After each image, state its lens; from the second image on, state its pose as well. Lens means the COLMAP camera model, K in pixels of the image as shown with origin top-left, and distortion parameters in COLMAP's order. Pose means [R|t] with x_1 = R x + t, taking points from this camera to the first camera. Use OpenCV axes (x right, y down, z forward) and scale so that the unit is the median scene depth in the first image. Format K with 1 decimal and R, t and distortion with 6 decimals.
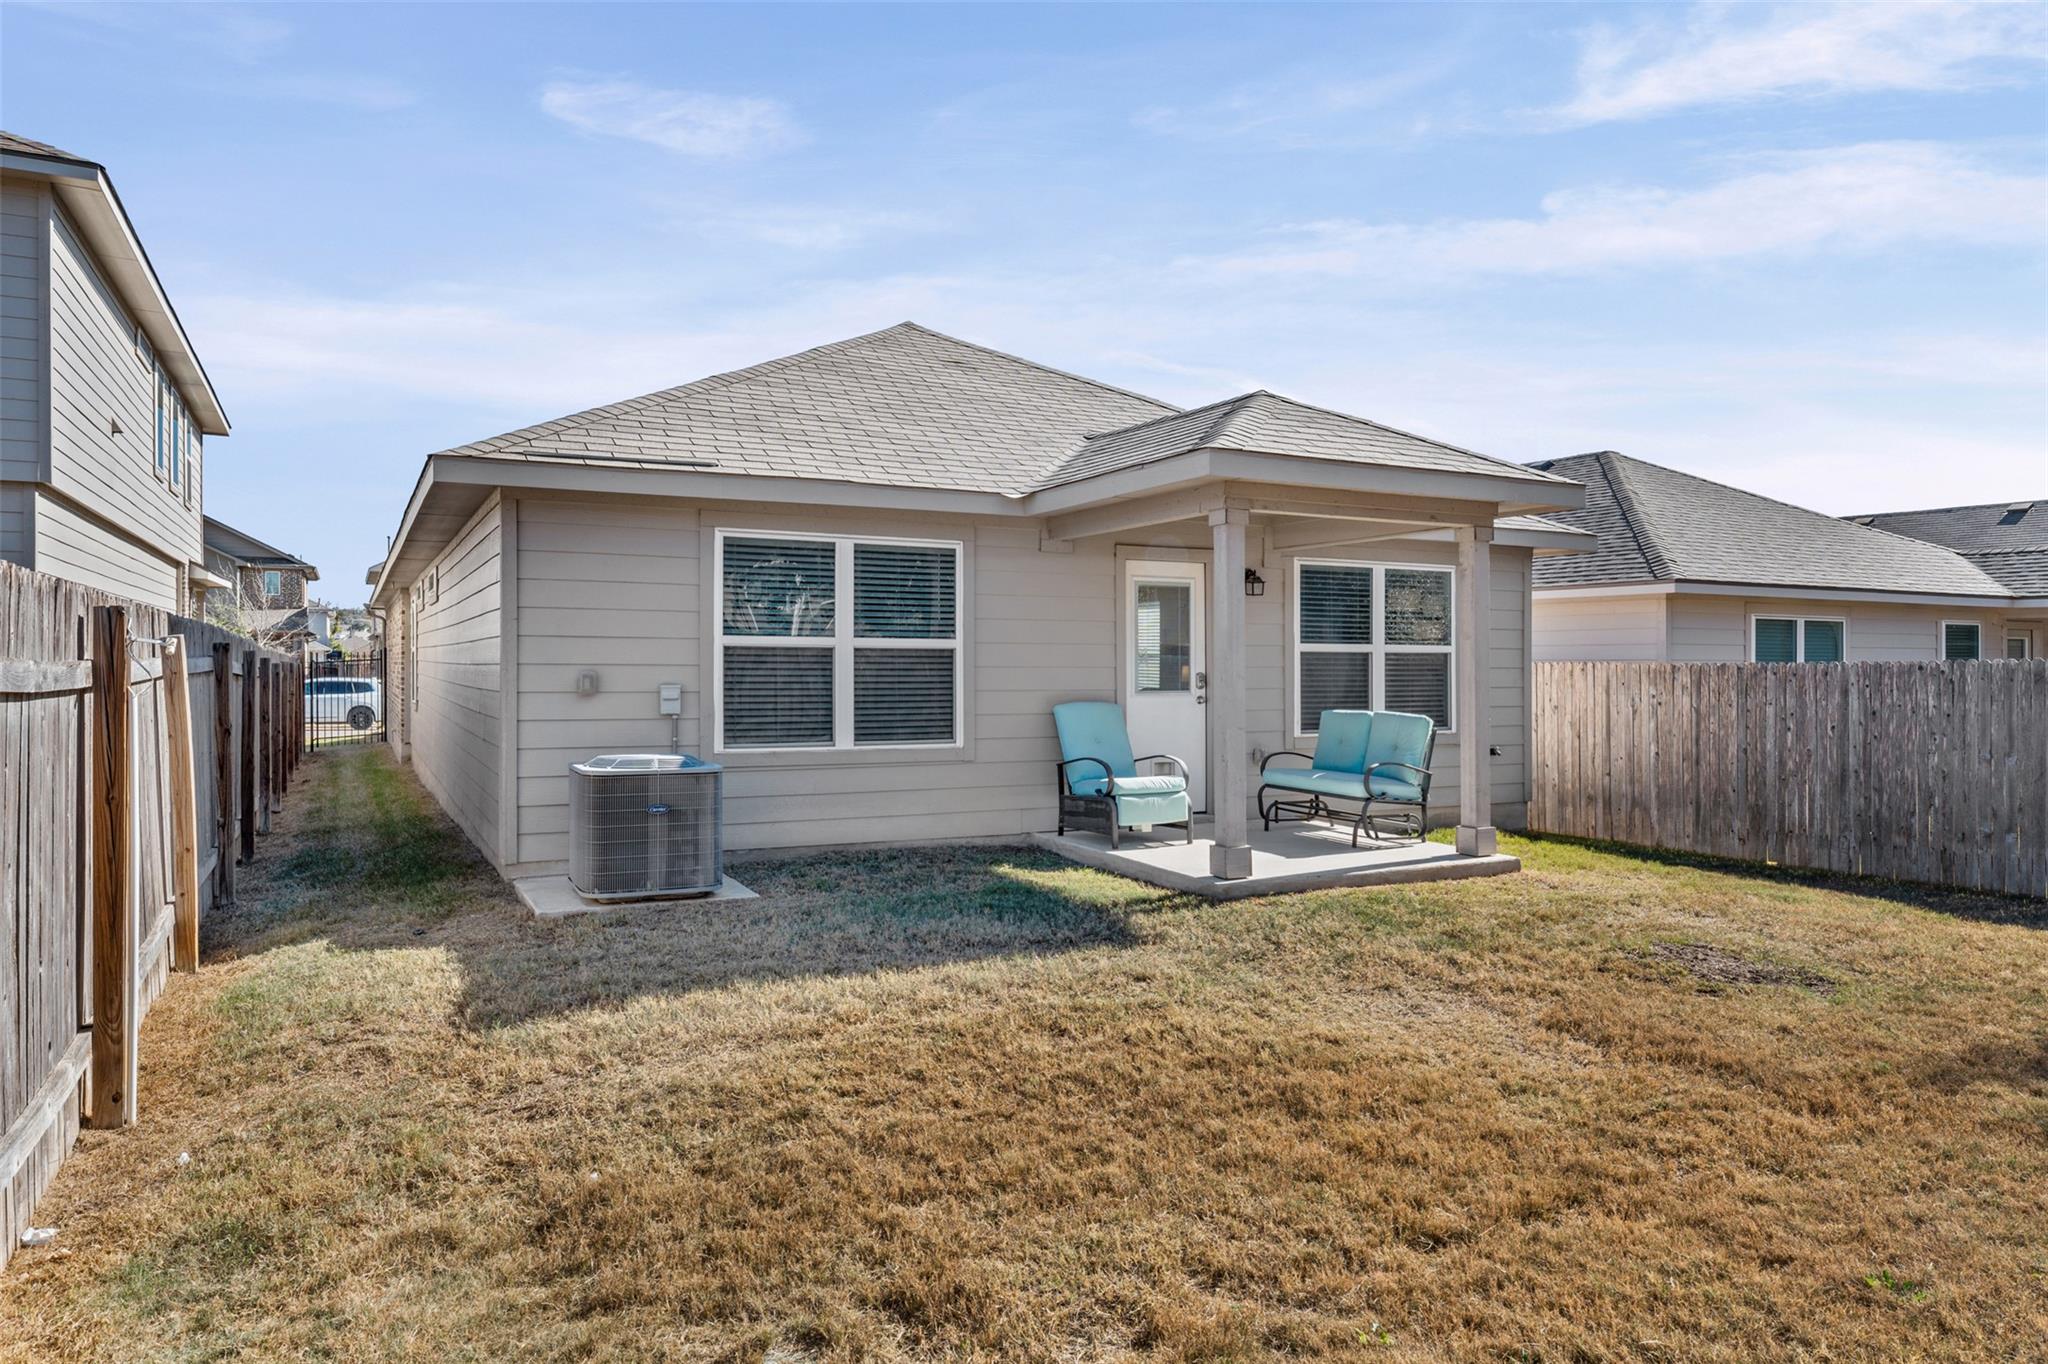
lens RADIAL K [[1329.4, 0, 1025.9], [0, 1329.4, 682.9], [0, 0, 1]] dist [0.000790, 0.001675]
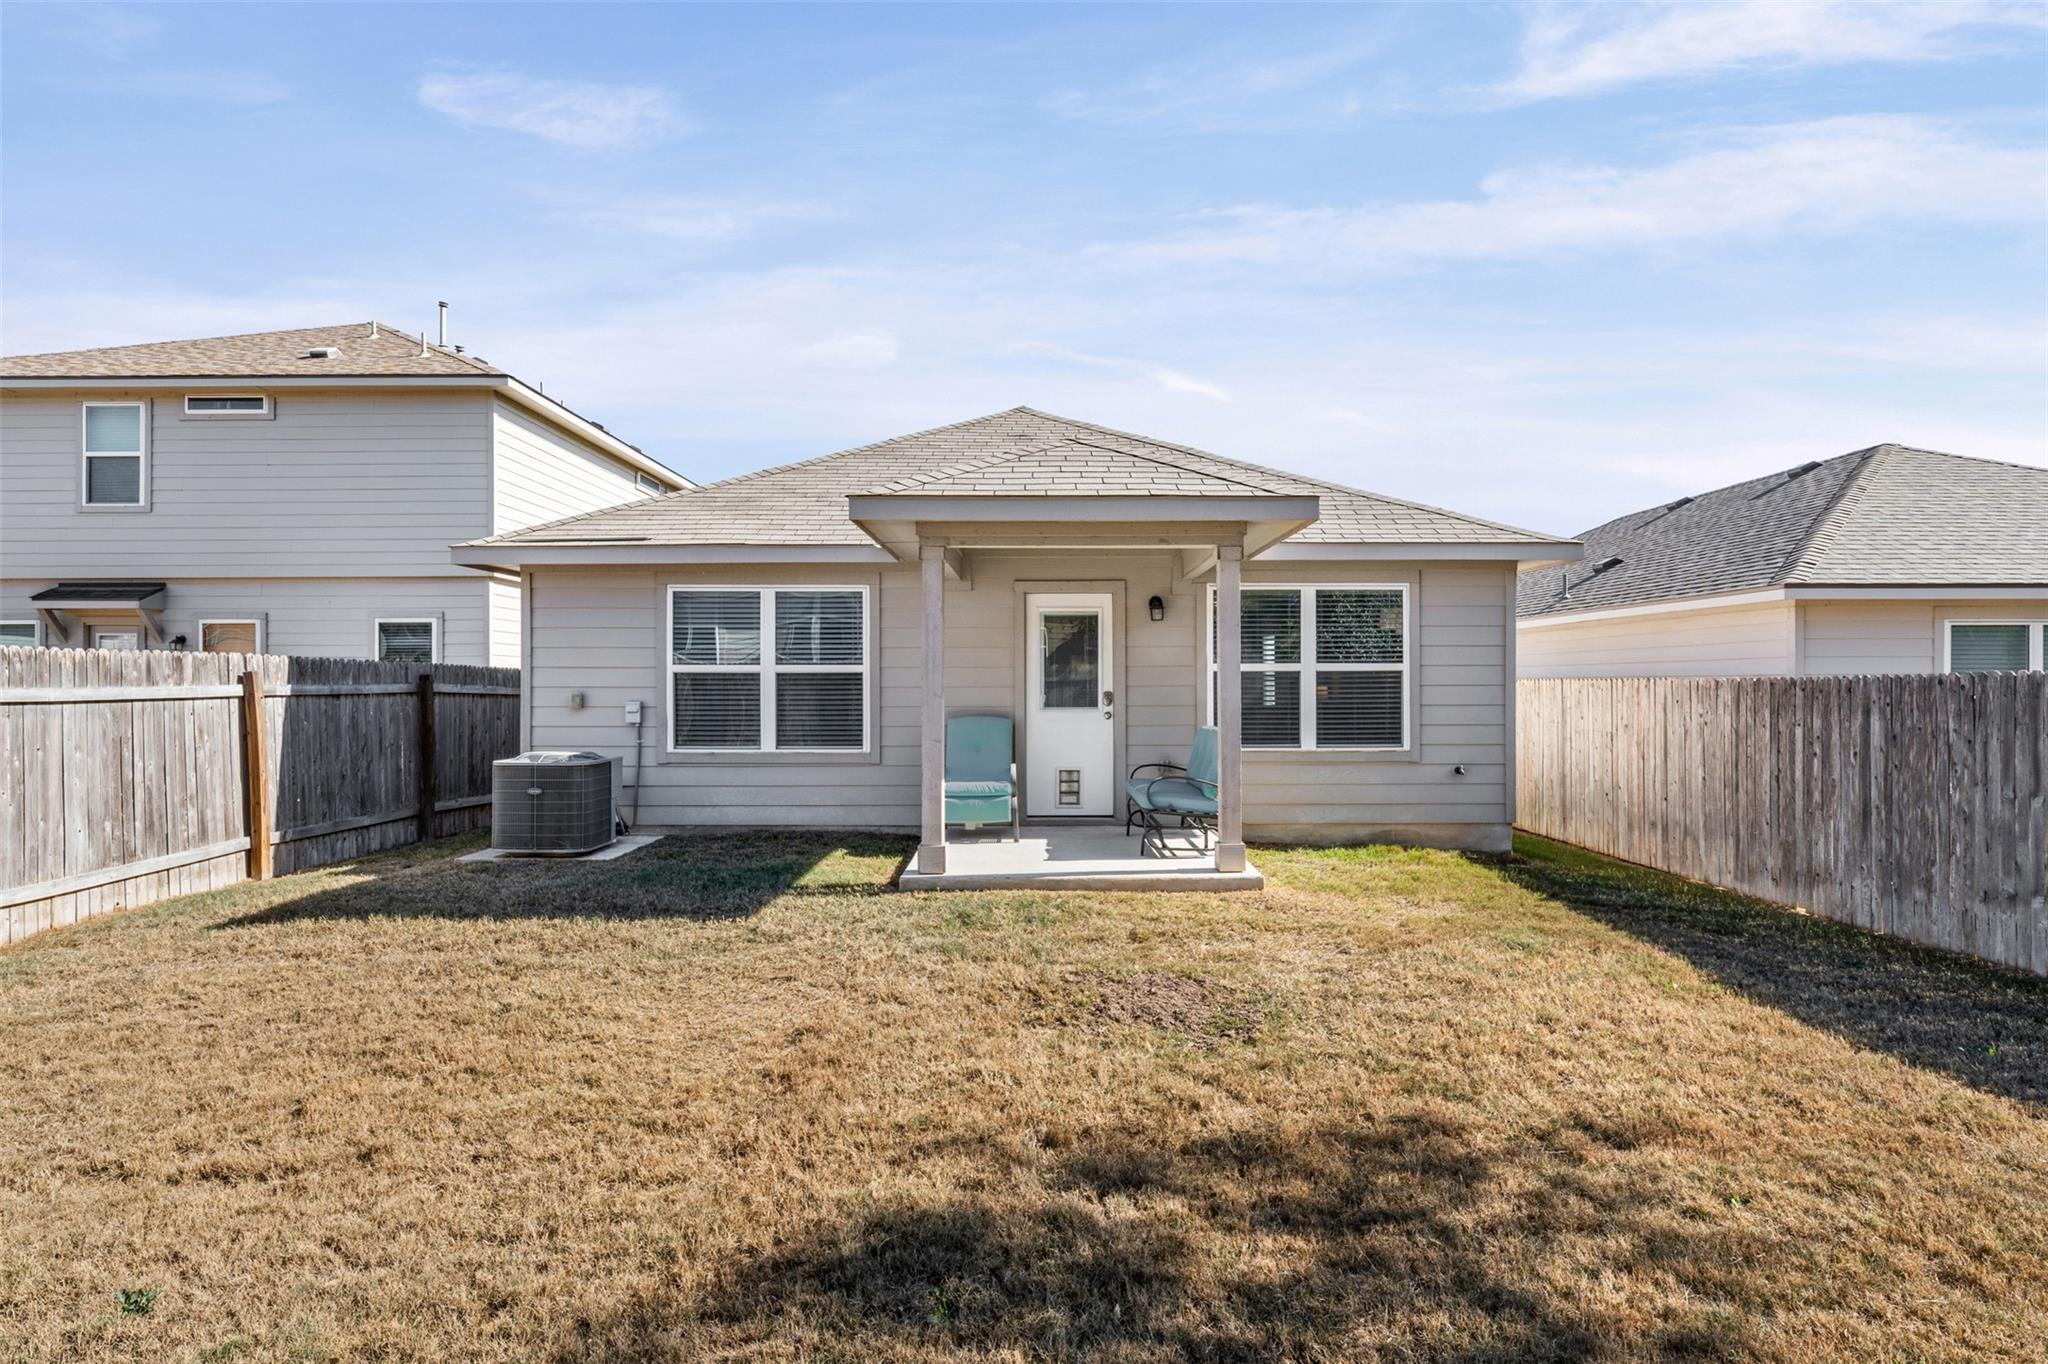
lens RADIAL K [[1058.2, 0, 1025.0], [0, 1058.2, 677.3], [0, 0, 1]] dist [-0.005113, -0.000826]
pose [[0.887352, -0.008504, -0.461014, 0.453187], [-0.000441, 0.999814, -0.019291, -0.001739], [0.461092, 0.017321, 0.887183, 0.166813]]
